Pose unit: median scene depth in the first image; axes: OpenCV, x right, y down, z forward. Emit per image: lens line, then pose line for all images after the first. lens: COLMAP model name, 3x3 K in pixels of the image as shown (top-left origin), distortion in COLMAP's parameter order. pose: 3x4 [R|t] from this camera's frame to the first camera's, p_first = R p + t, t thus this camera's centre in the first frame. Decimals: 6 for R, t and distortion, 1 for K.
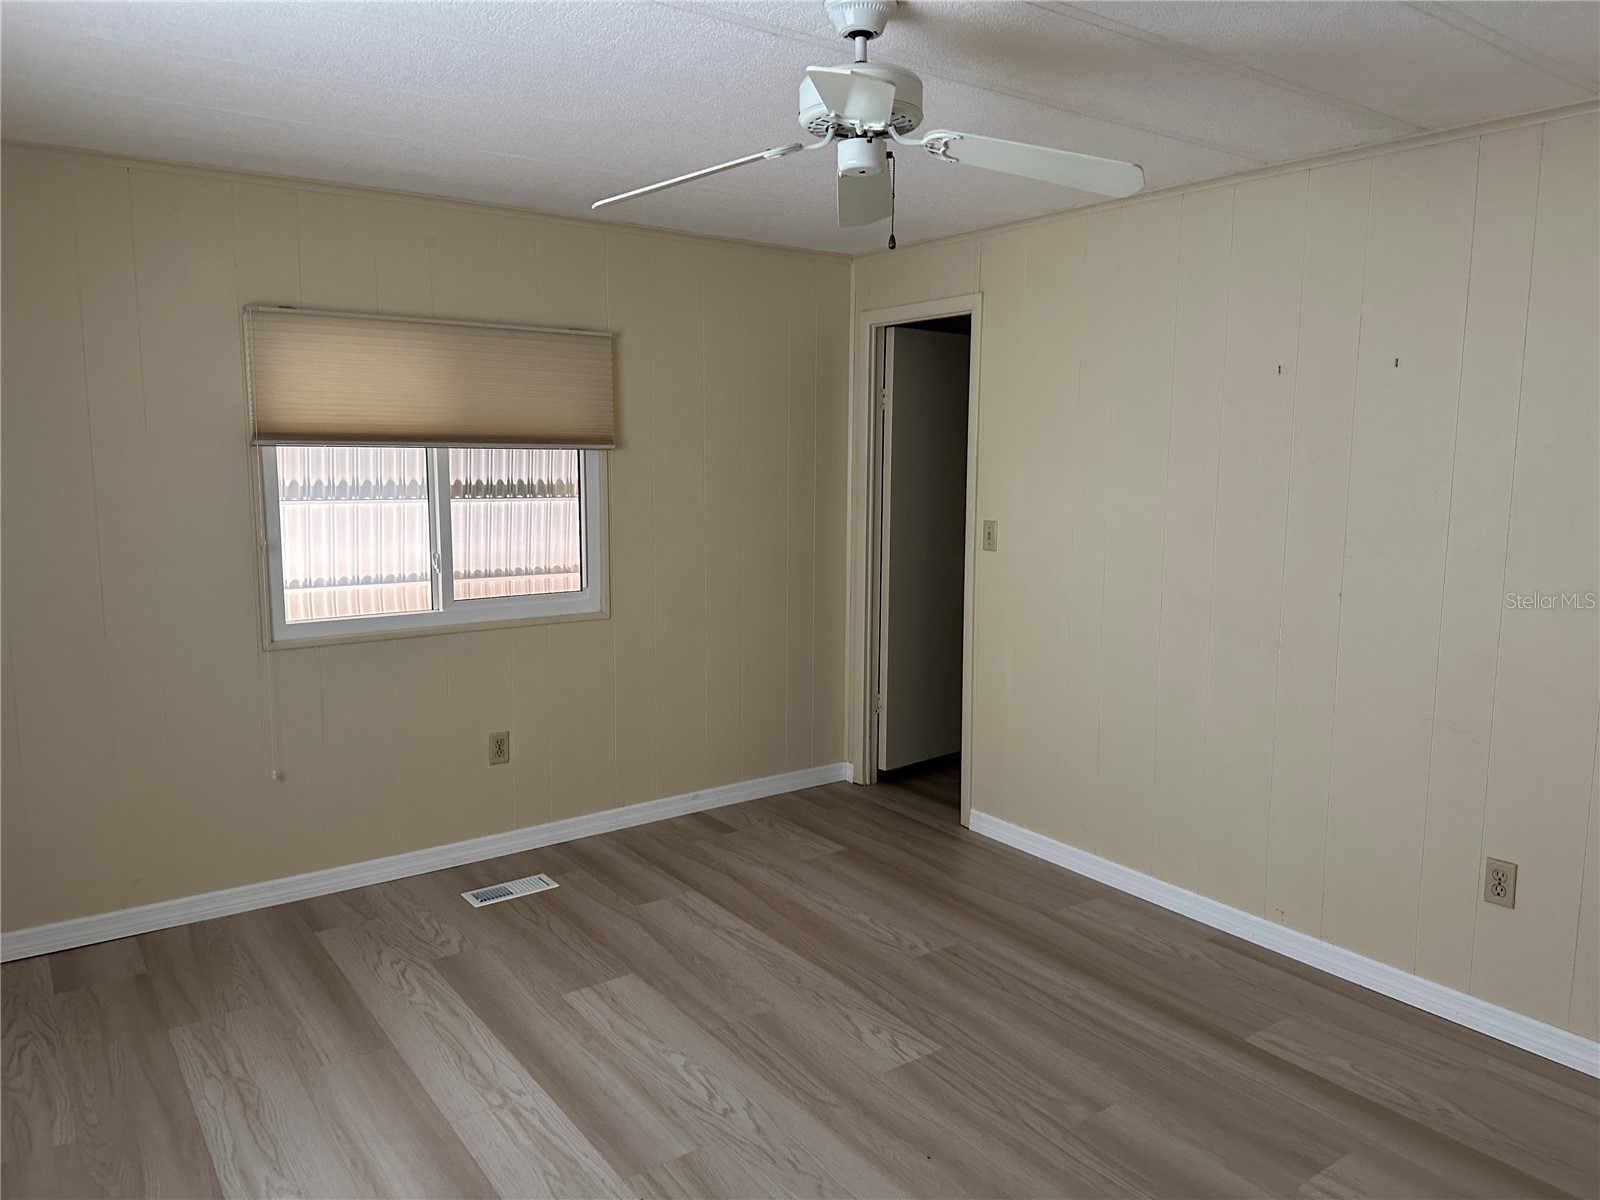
lens RADIAL K [[1123.5, 0, 800.0], [0, 1123.5, 600.0], [0, 0, 1]] dist [0.000207, 0.001523]
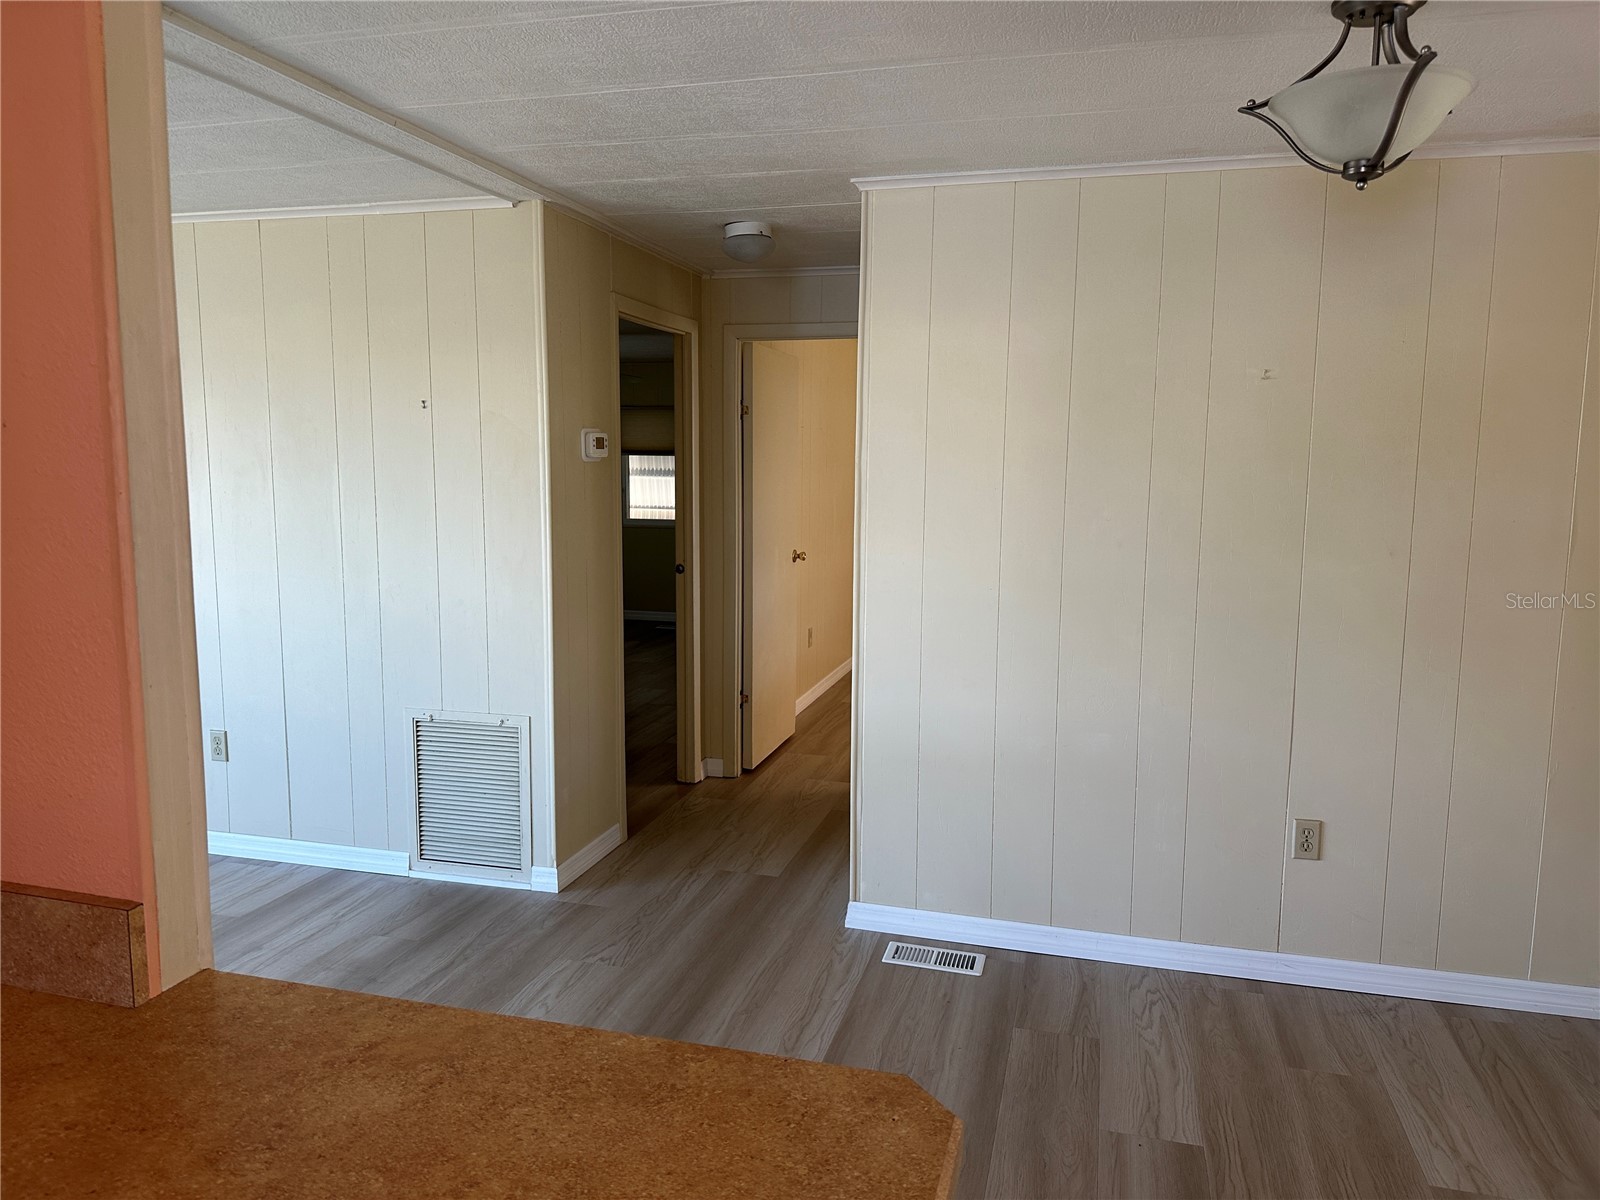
lens RADIAL K [[1123.5, 0, 800.0], [0, 1123.5, 600.0], [0, 0, 1]] dist [0.000207, 0.001523]
pose [[0.625514, 0.100652, -0.773693, 1.965347], [-0.097700, 0.993943, 0.050317, 0.037084], [0.774071, 0.044115, 0.631559, -0.417118]]
